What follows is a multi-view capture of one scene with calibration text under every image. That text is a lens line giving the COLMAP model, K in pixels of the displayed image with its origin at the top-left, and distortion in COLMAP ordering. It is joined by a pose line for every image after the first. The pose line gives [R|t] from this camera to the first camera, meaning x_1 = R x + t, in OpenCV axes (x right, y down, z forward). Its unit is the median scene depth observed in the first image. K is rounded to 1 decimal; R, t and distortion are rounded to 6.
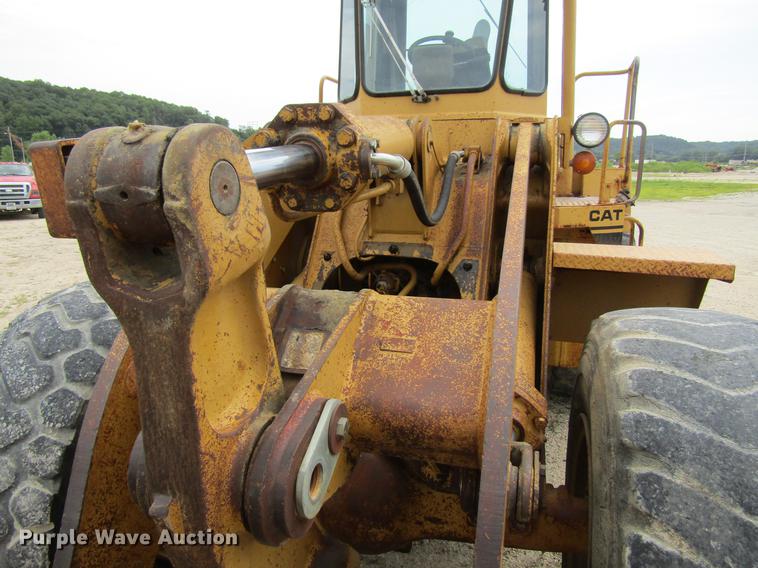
lens RADIAL K [[535.3, 0, 376.6], [0, 535.3, 286.2], [0, 0, 1]] dist [-0.007154, -0.000660]
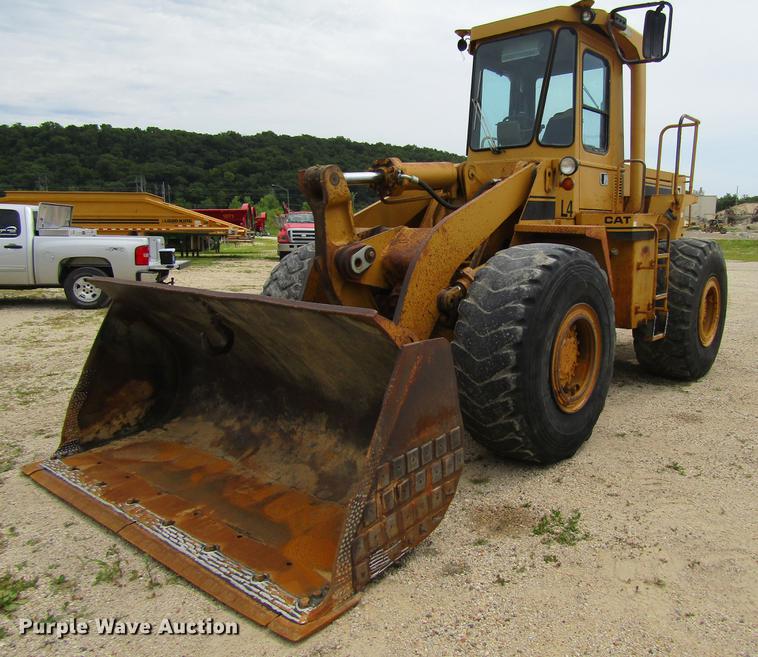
lens RADIAL K [[619.5, 0, 442.7], [0, 619.5, 332.8], [0, 0, 1]] dist [-0.006695, -0.005020]
pose [[0.928353, 0.069847, -0.365079, 0.819833], [-0.086133, 0.995876, -0.028494, 0.375831], [0.361583, 0.057898, 0.930540, -1.099452]]
